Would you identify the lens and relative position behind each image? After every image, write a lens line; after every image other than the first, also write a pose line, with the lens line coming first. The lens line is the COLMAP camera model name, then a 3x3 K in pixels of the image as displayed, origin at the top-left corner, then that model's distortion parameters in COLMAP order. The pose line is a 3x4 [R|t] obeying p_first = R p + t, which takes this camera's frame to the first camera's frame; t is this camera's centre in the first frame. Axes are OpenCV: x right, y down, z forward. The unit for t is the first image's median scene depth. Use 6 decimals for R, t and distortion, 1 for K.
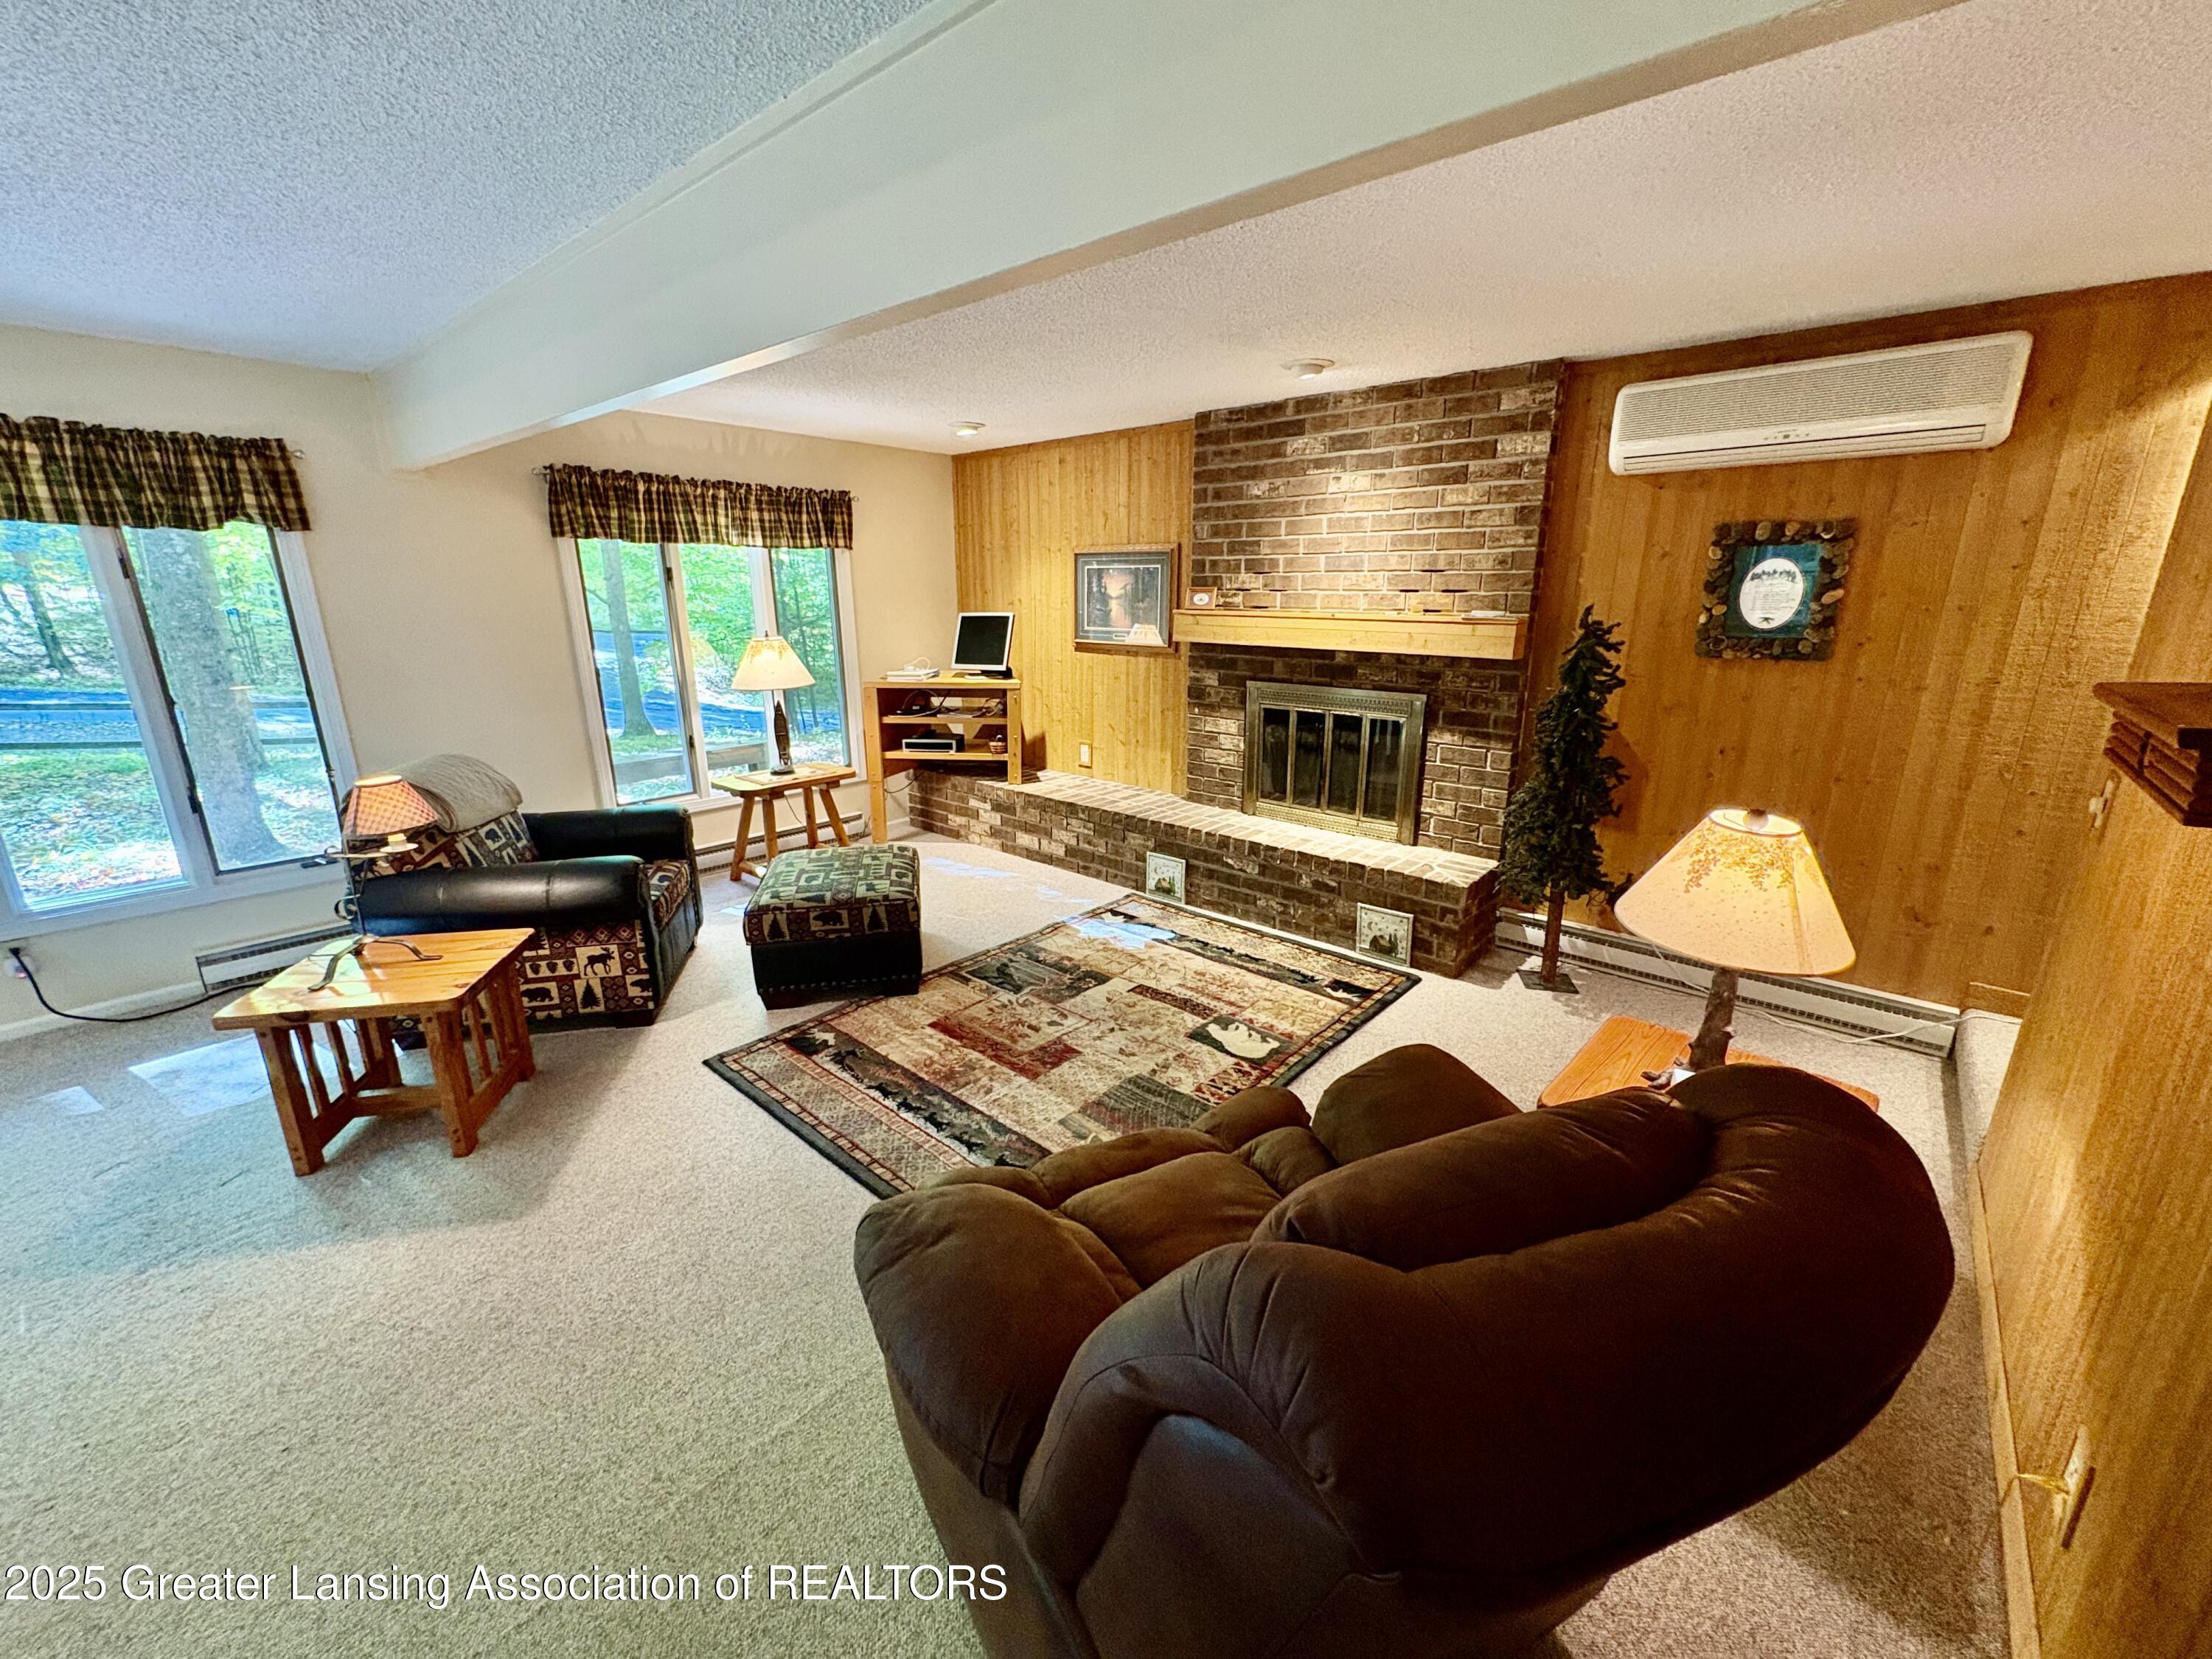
lens RADIAL K [[882.4, 0, 1106.0], [0, 882.4, 829.5], [0, 0, 1]] dist [0.000778, 0.000163]
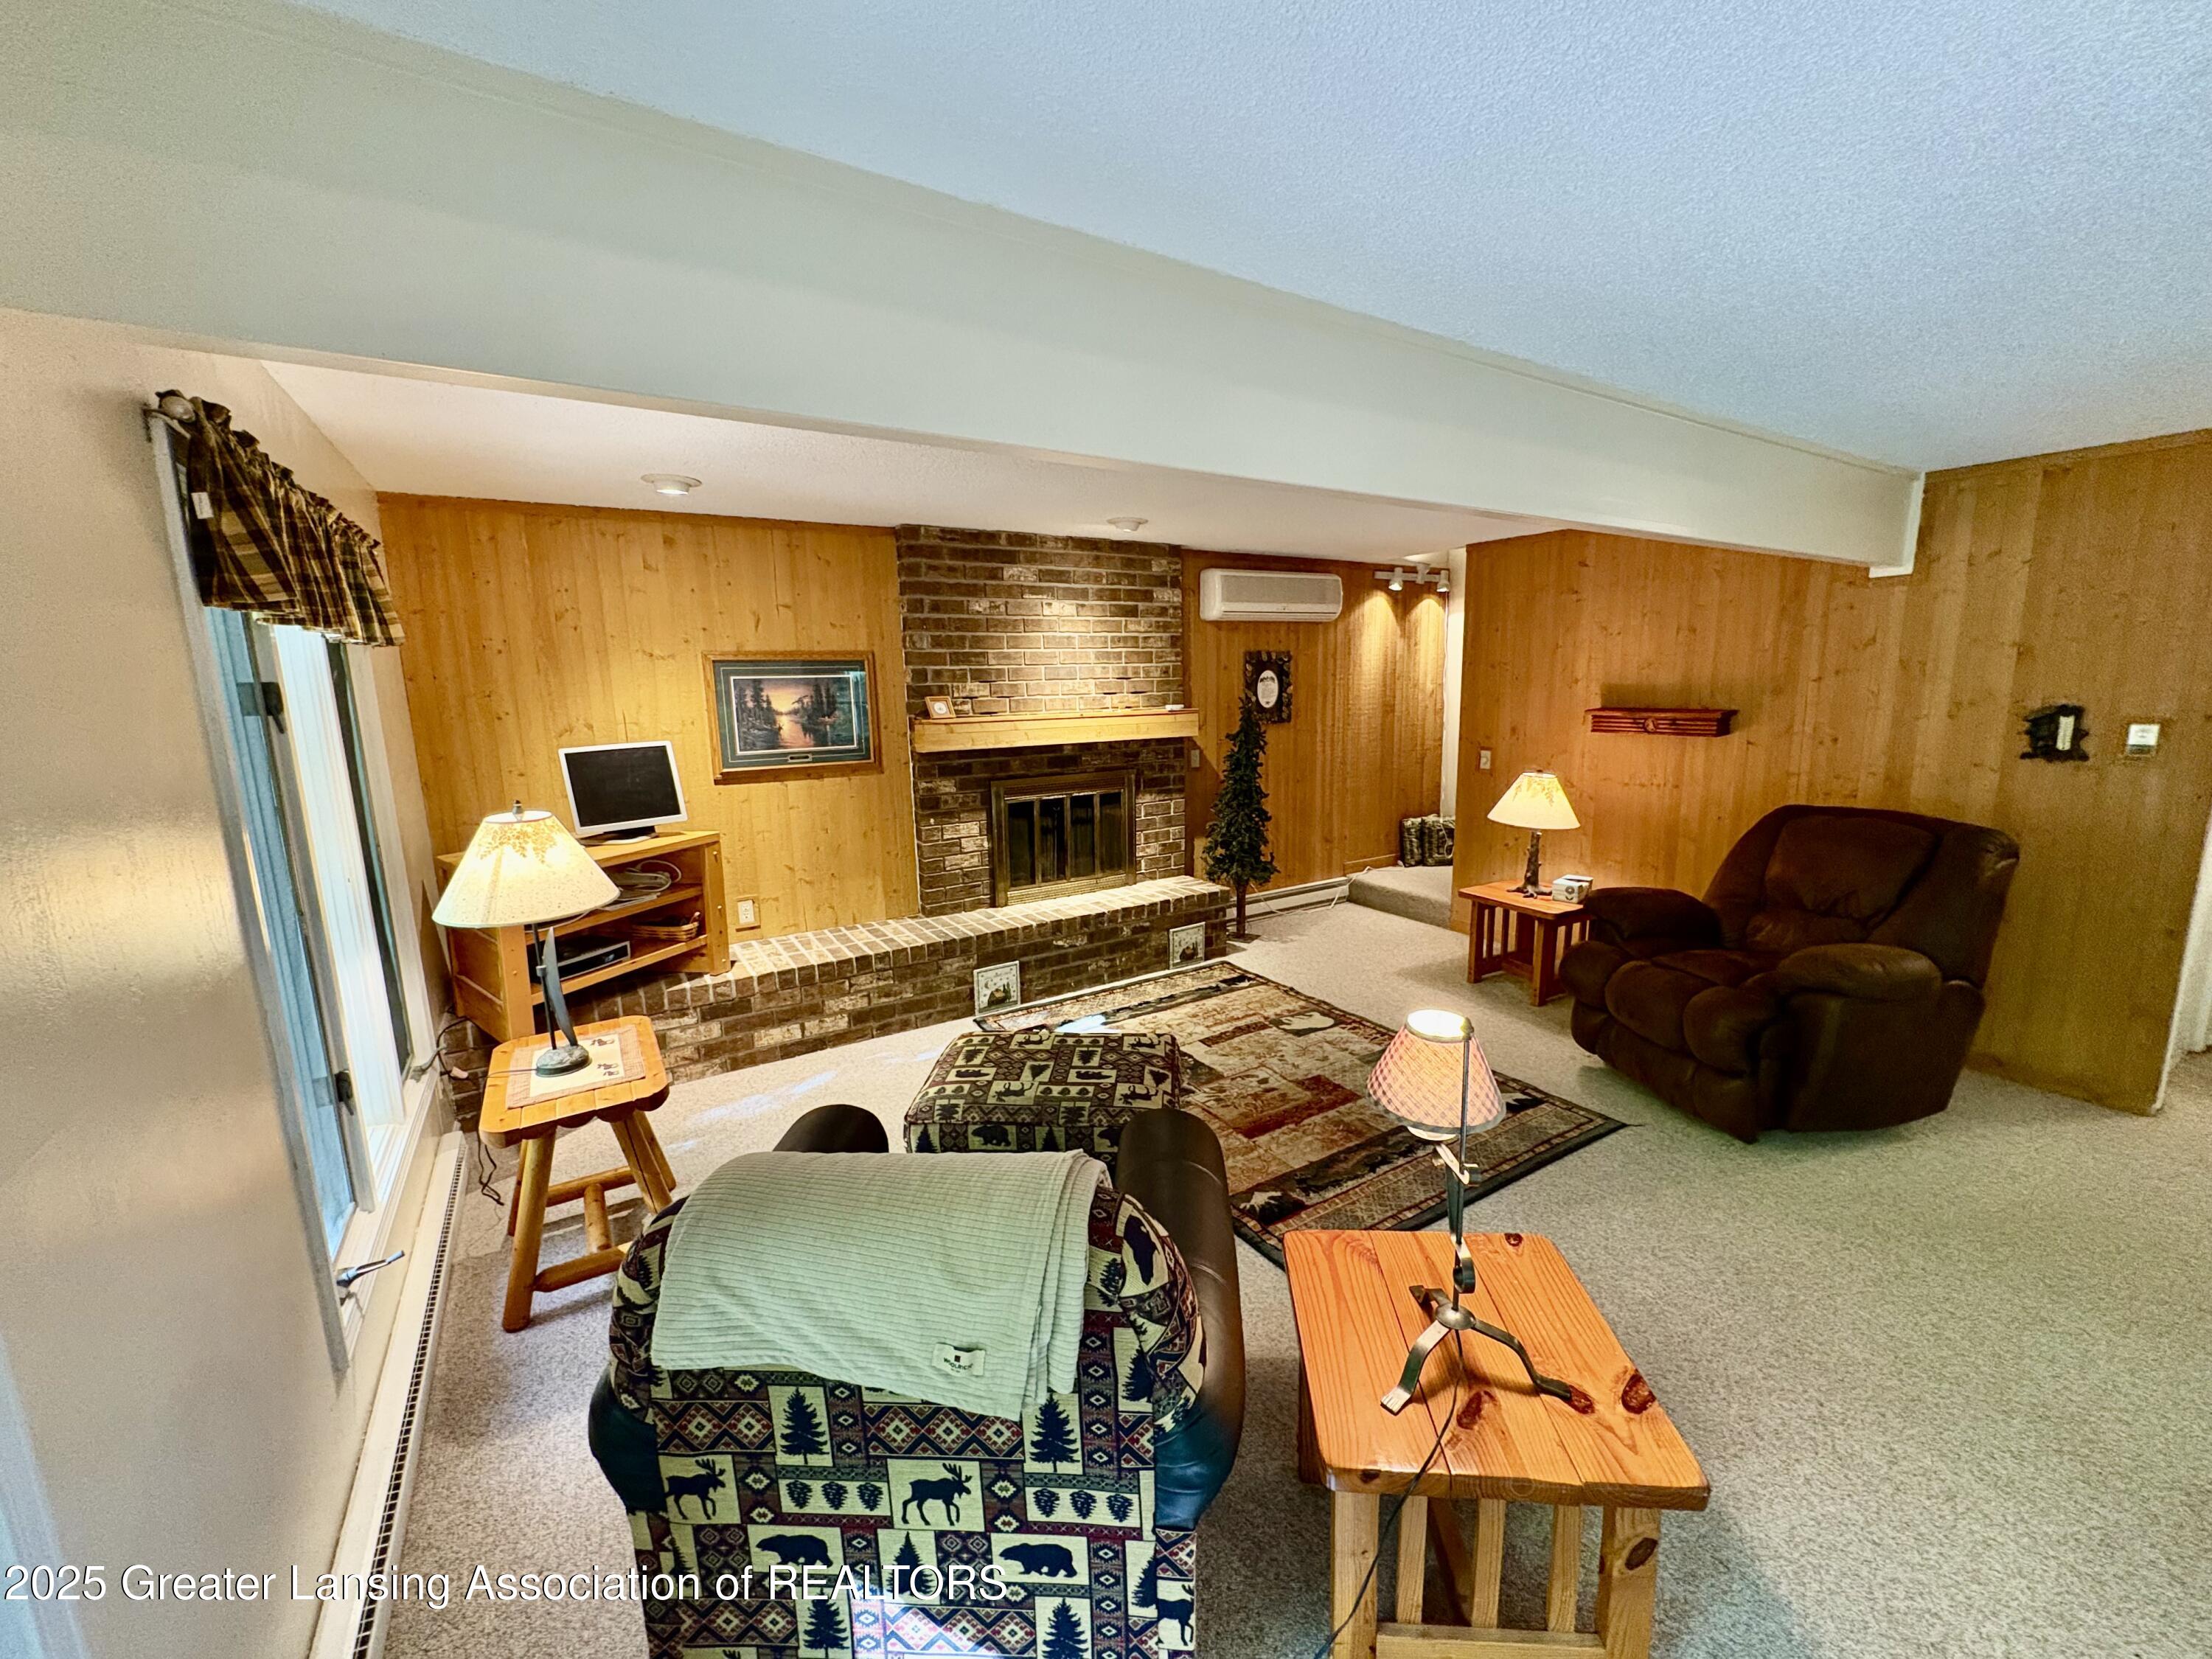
lens RADIAL K [[882.4, 0, 1106.0], [0, 882.4, 829.5], [0, 0, 1]] dist [0.000778, 0.000163]
pose [[0.291736, -0.166886, 0.941827, -0.876326], [0.276360, 0.957373, 0.084037, -0.180164], [-0.915705, 0.235766, 0.325421, 0.598616]]
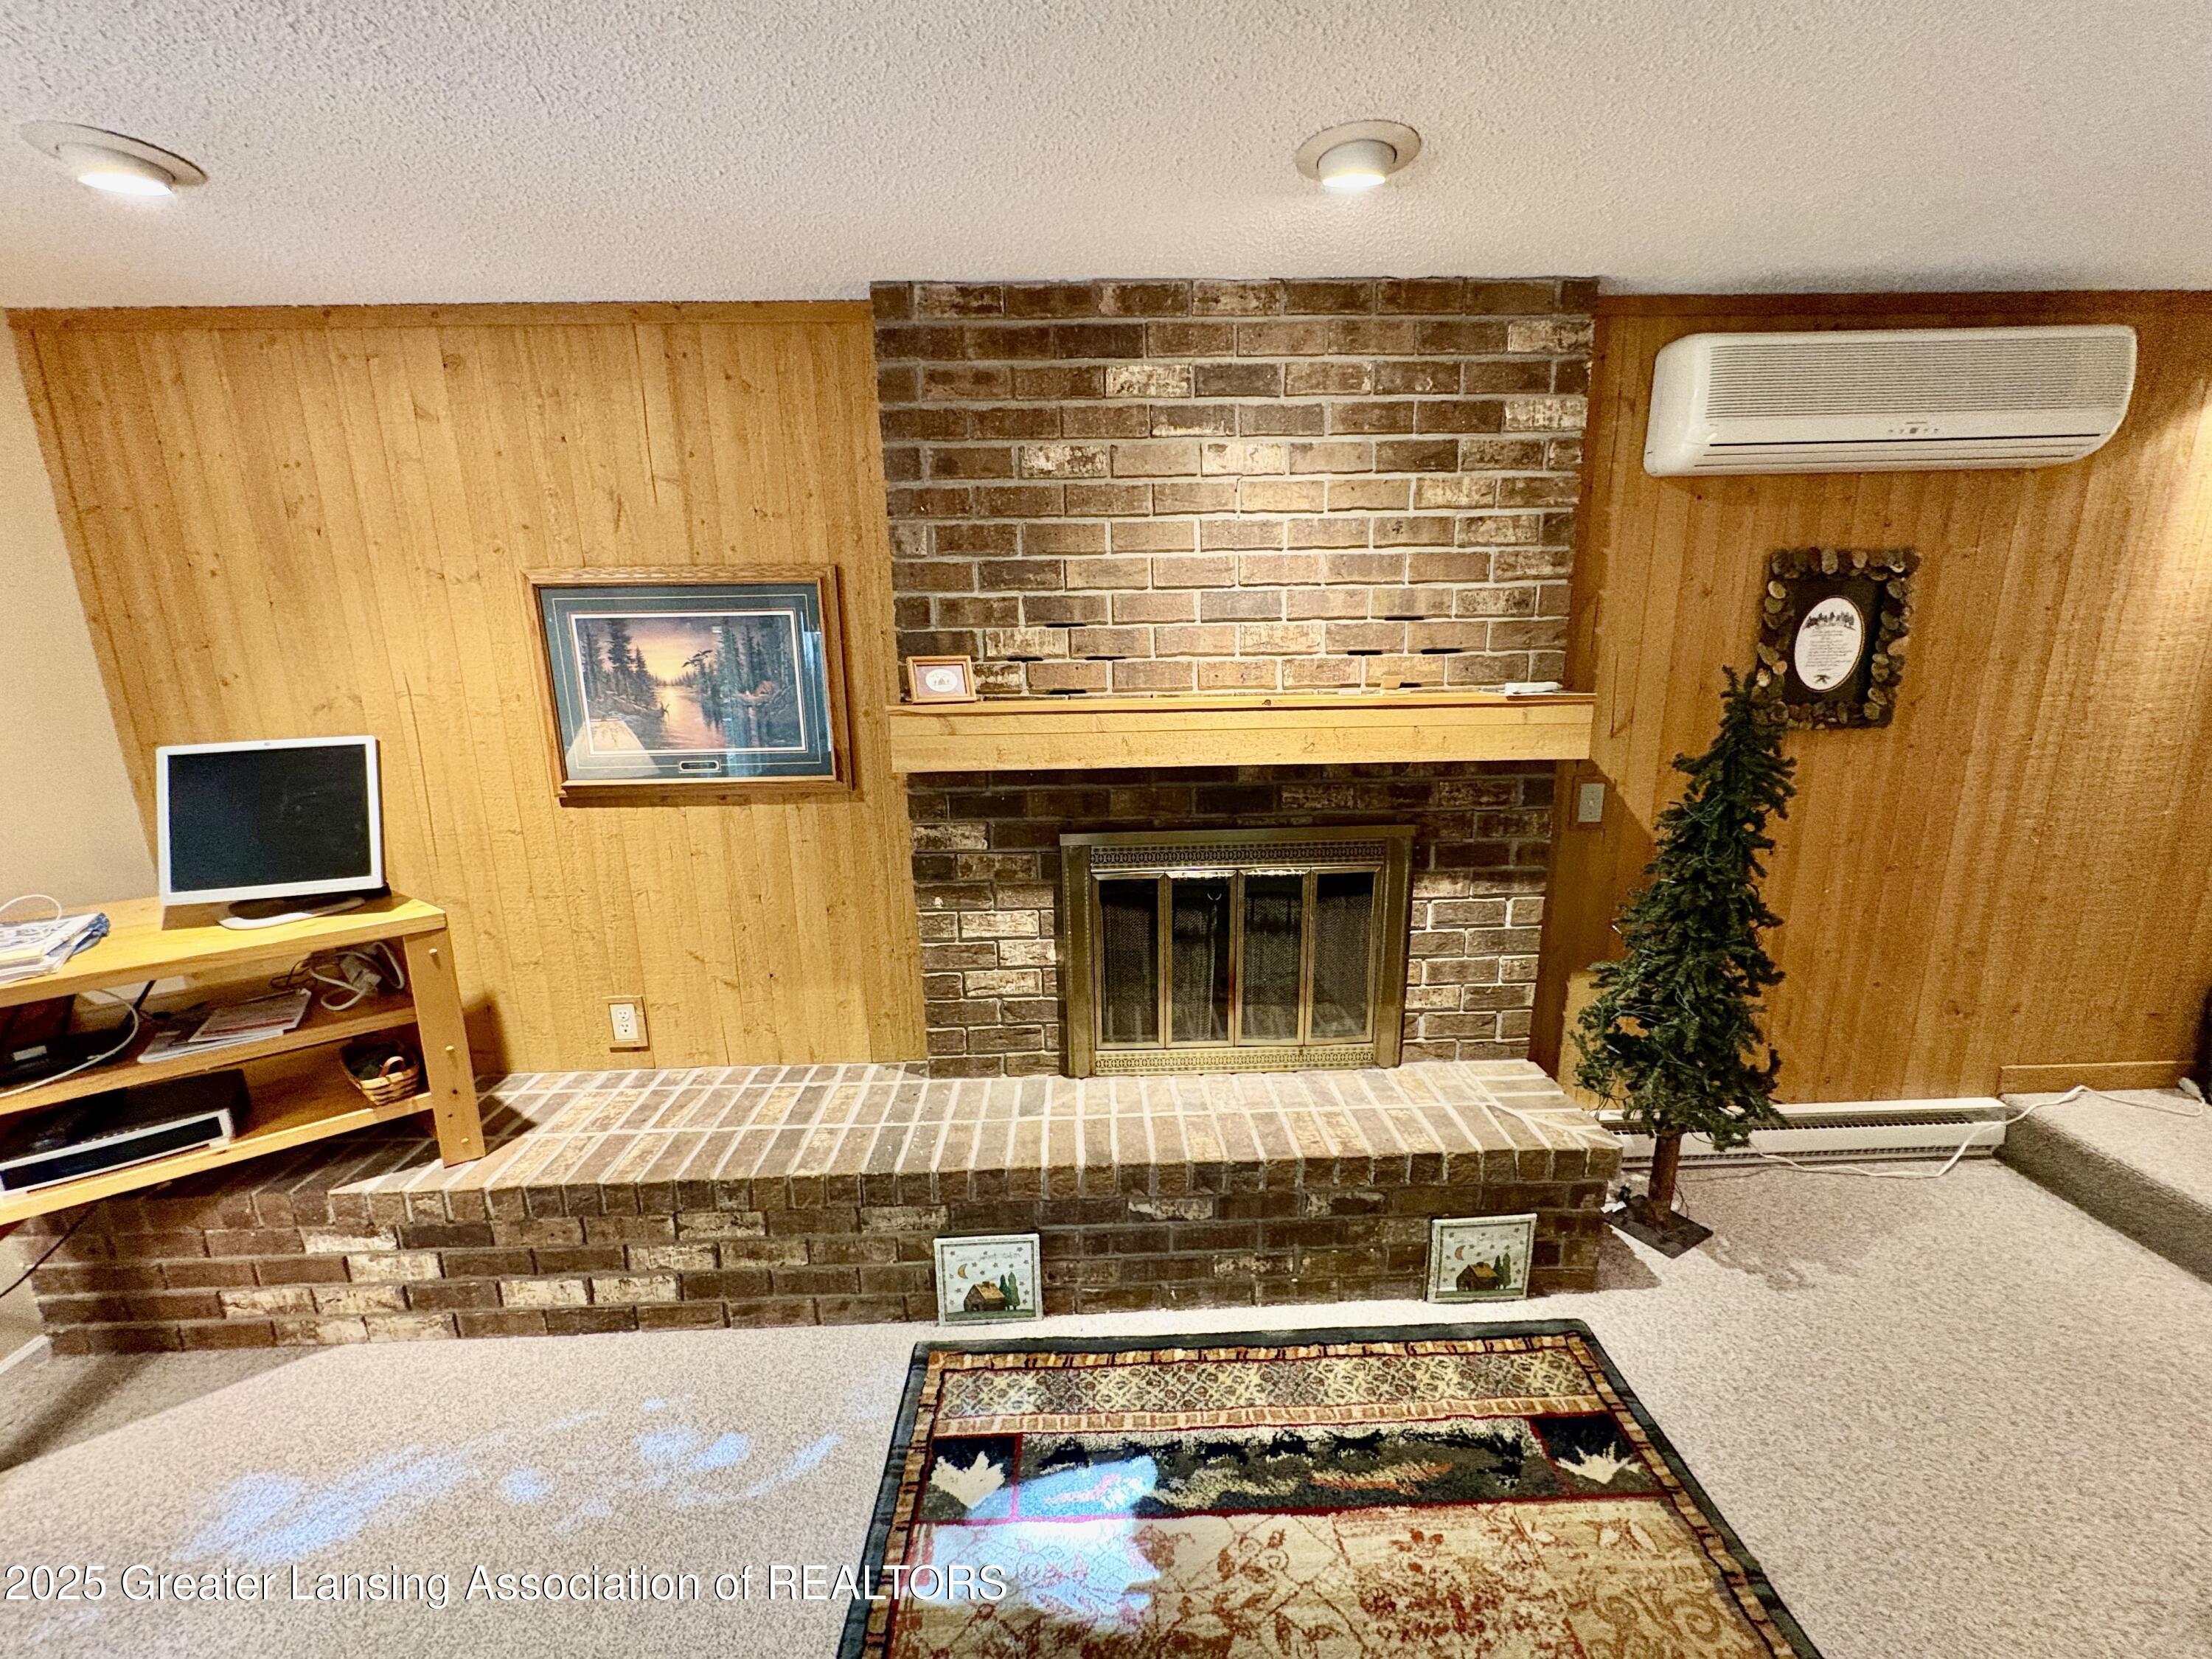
lens RADIAL K [[882.4, 0, 1106.0], [0, 882.4, 829.5], [0, 0, 1]] dist [0.000778, 0.000163]
pose [[0.729732, -0.165282, 0.663455, -0.173043], [0.200153, 0.979474, 0.023863, -0.195110], [-0.653781, 0.115379, 0.747836, 0.659877]]
